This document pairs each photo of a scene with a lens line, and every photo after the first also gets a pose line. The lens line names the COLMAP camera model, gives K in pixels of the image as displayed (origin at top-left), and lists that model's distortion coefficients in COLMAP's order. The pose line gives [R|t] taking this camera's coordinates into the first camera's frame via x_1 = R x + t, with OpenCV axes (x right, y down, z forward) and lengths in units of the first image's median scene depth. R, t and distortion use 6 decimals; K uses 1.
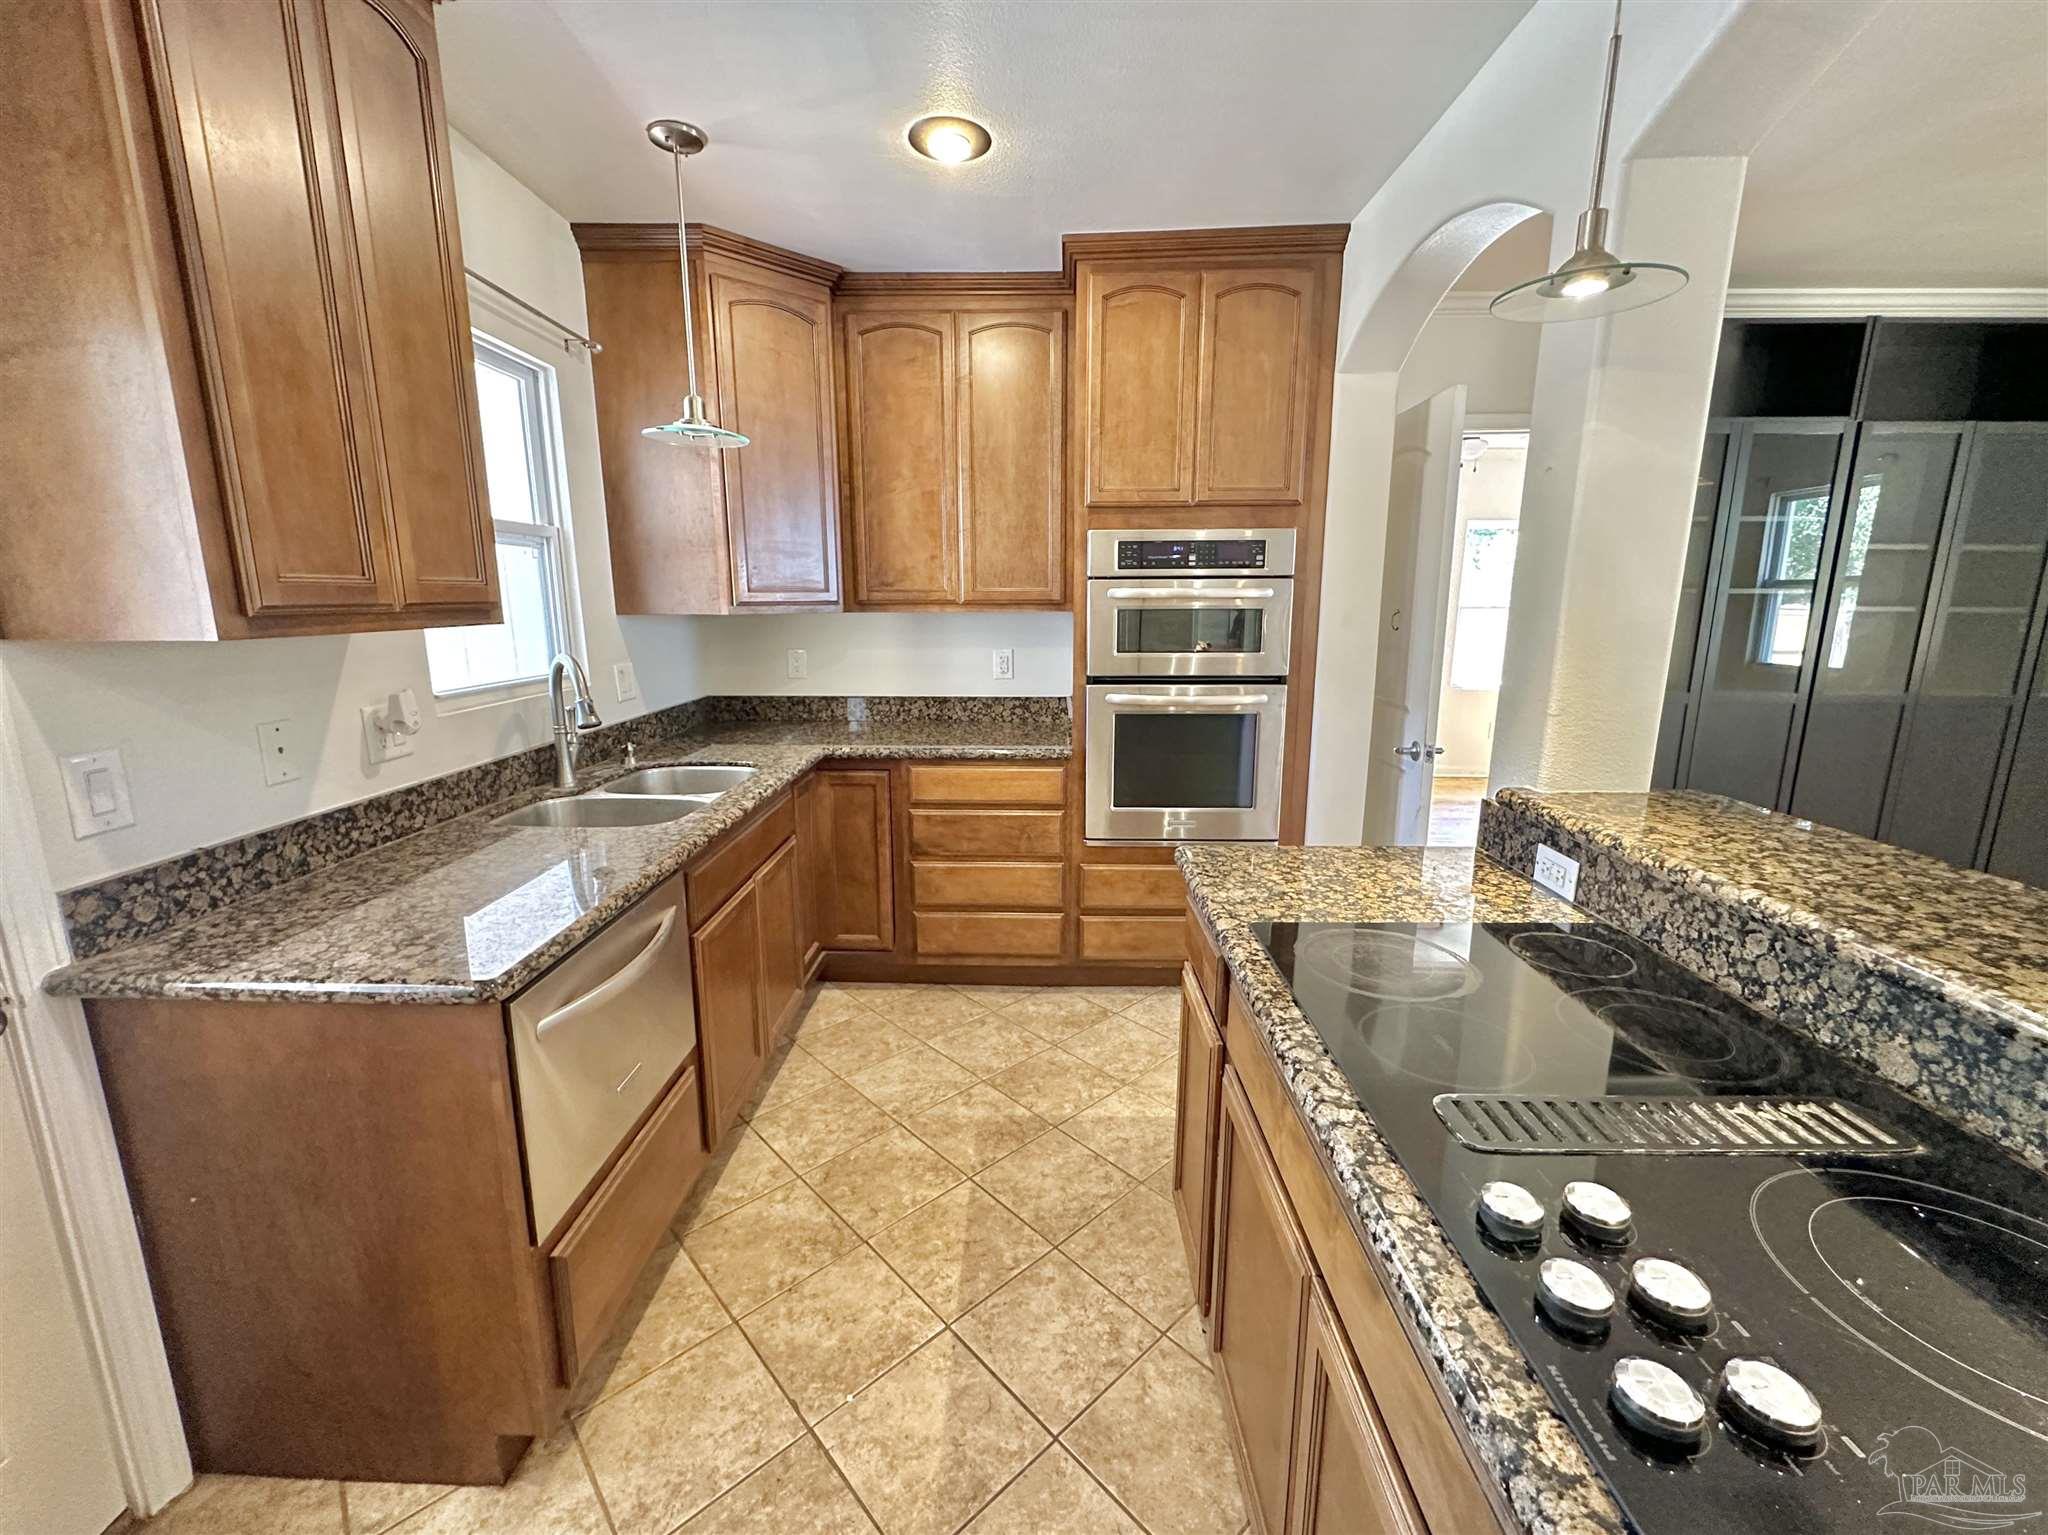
lens RADIAL K [[825.5, 0, 1021.9], [0, 825.5, 764.0], [0, 0, 1]] dist [-0.001405, 0.000245]
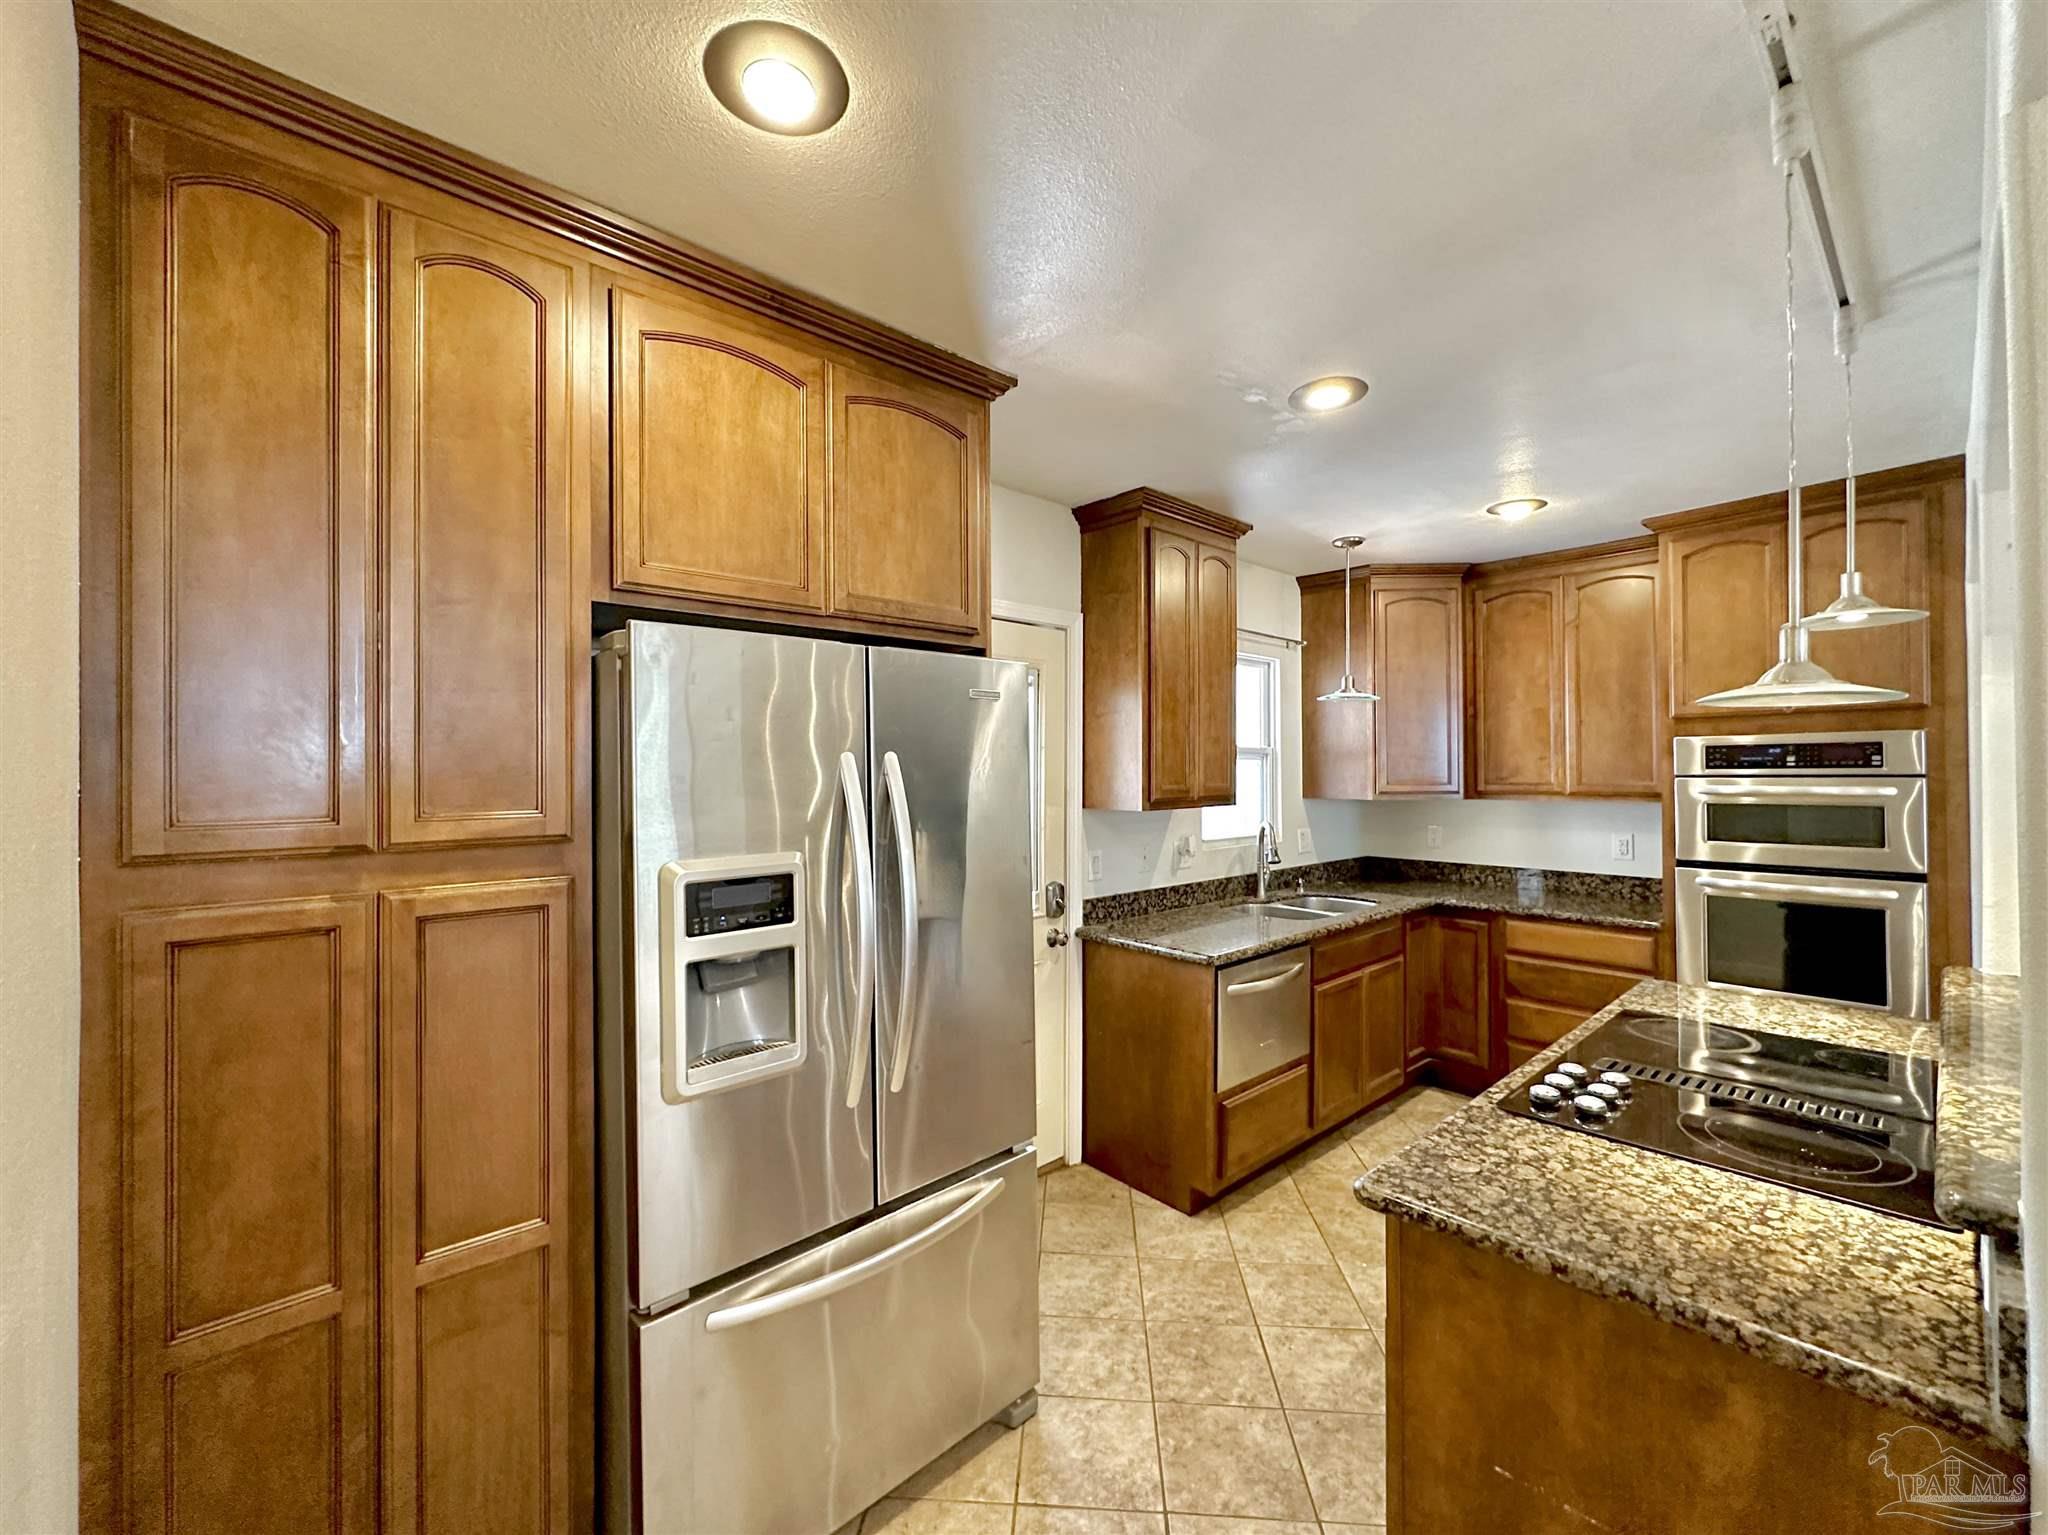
lens RADIAL K [[836.2, 0, 1024.0], [0, 836.2, 763.3], [0, 0, 1]] dist [-0.005176, -0.000137]
pose [[0.683171, -0.008980, -0.730203, 0.413706], [-0.141871, 0.979241, -0.144776, 0.080459], [0.716345, 0.202501, 0.667715, -0.613684]]
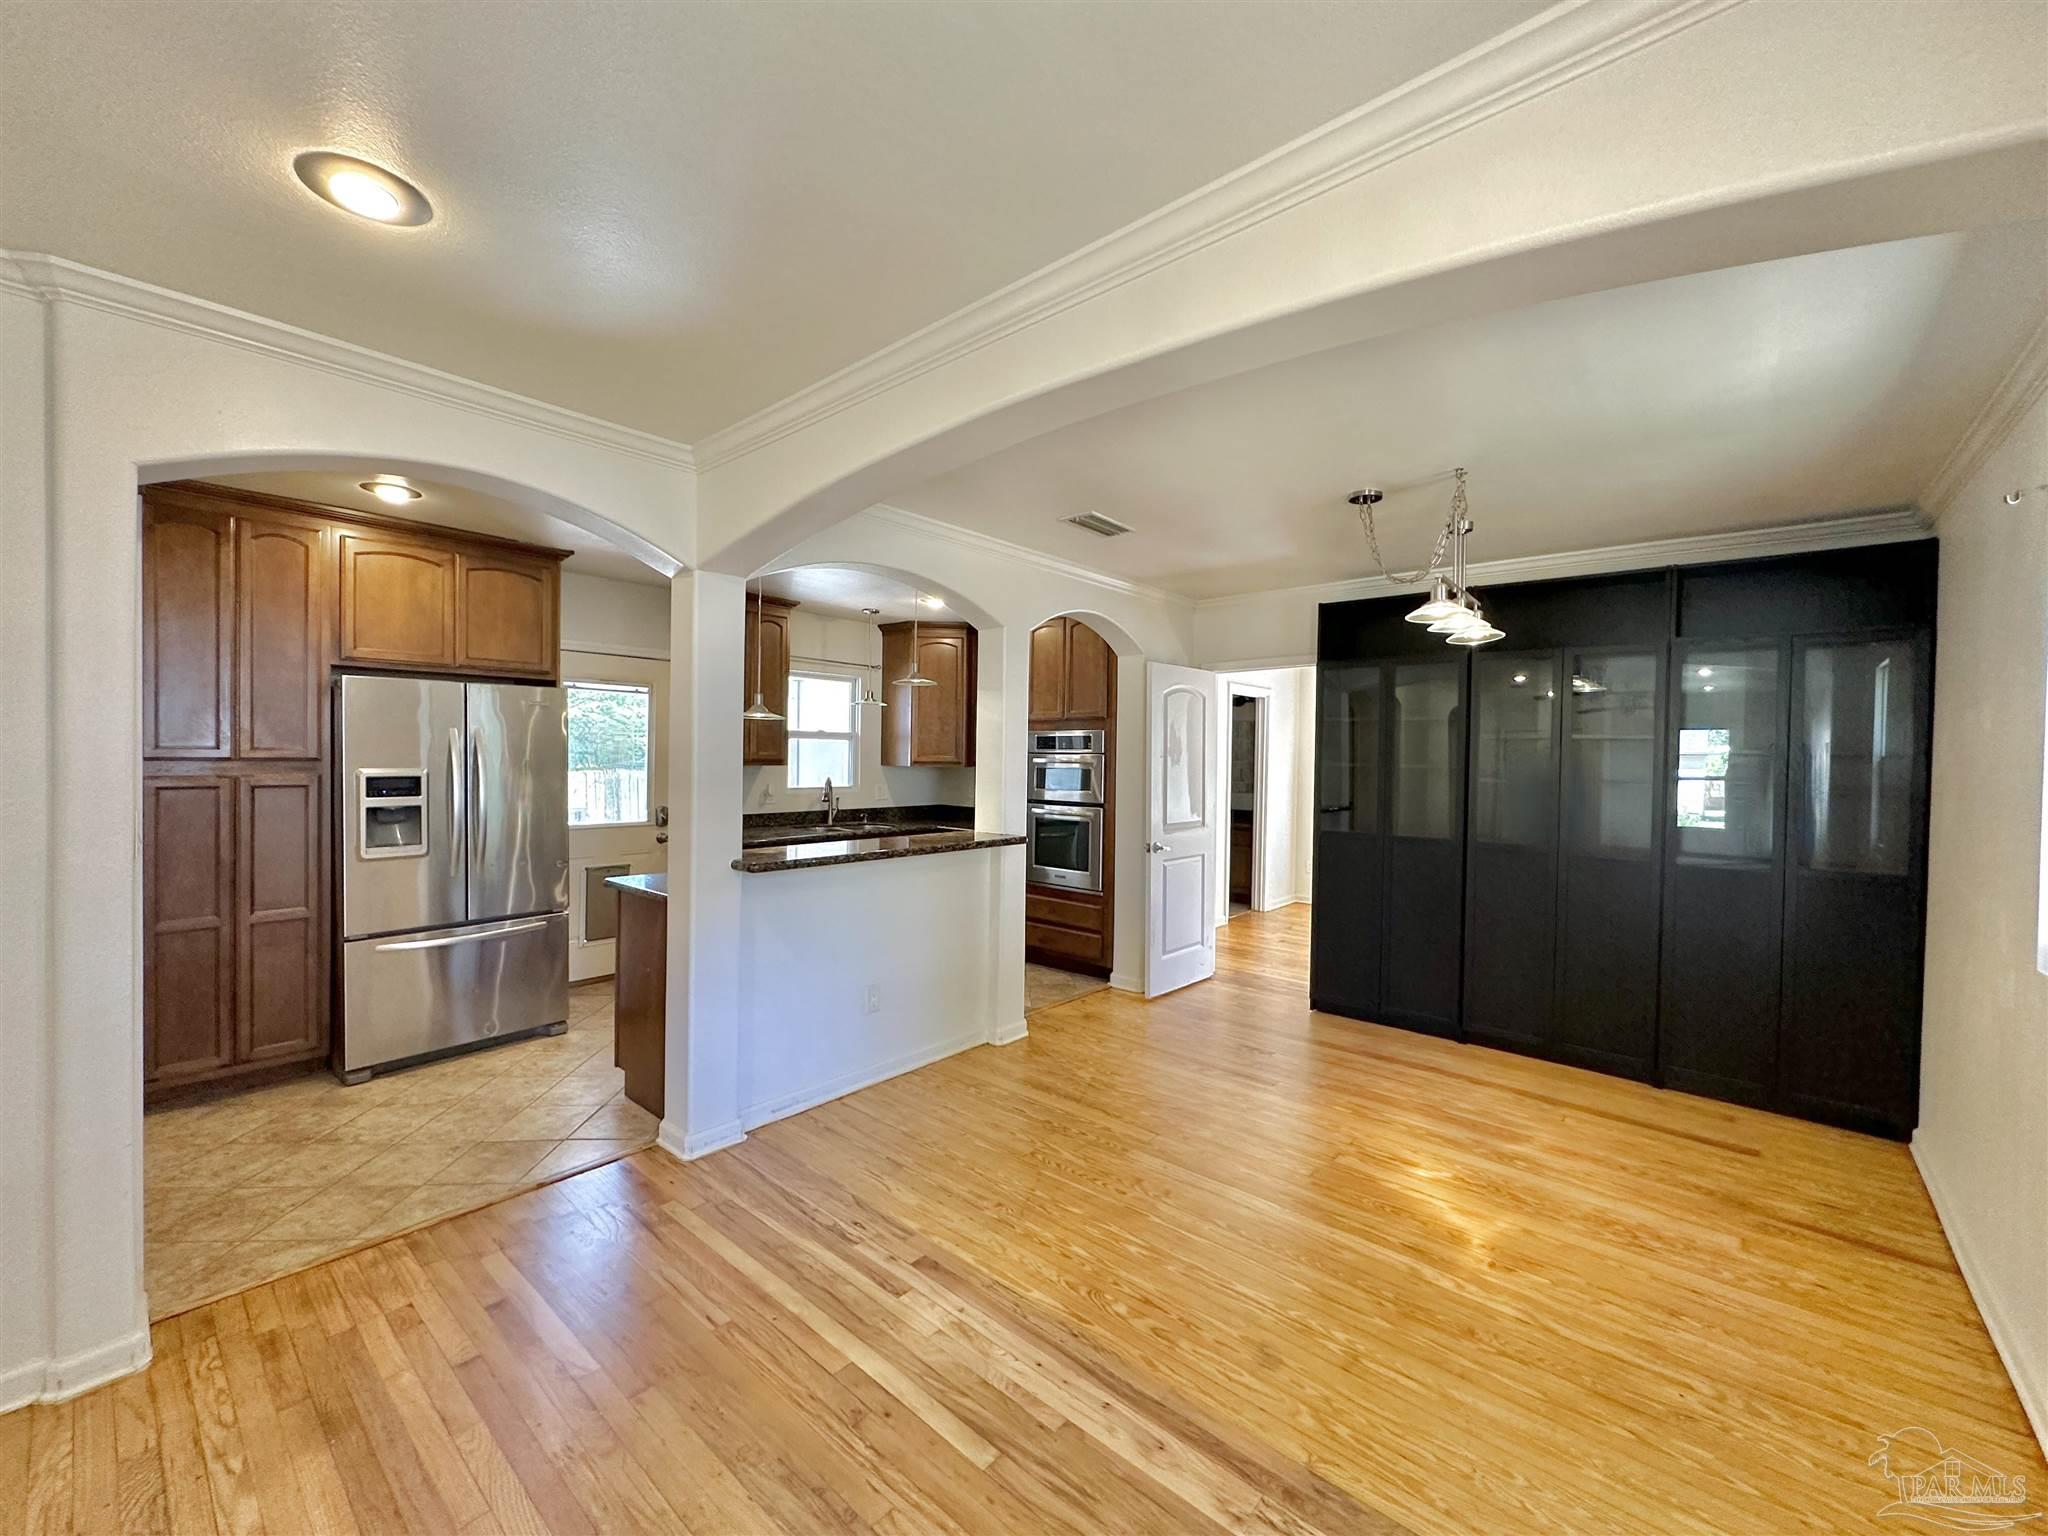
lens RADIAL K [[815.6, 0, 1024.7], [0, 815.6, 763.7], [0, 0, 1]] dist [-0.004038, 0.000426]
pose [[0.764016, 0.020111, -0.644883, 1.881301], [-0.144643, 0.979412, -0.140820, 0.129308], [0.628774, 0.200867, 0.751196, -0.757279]]
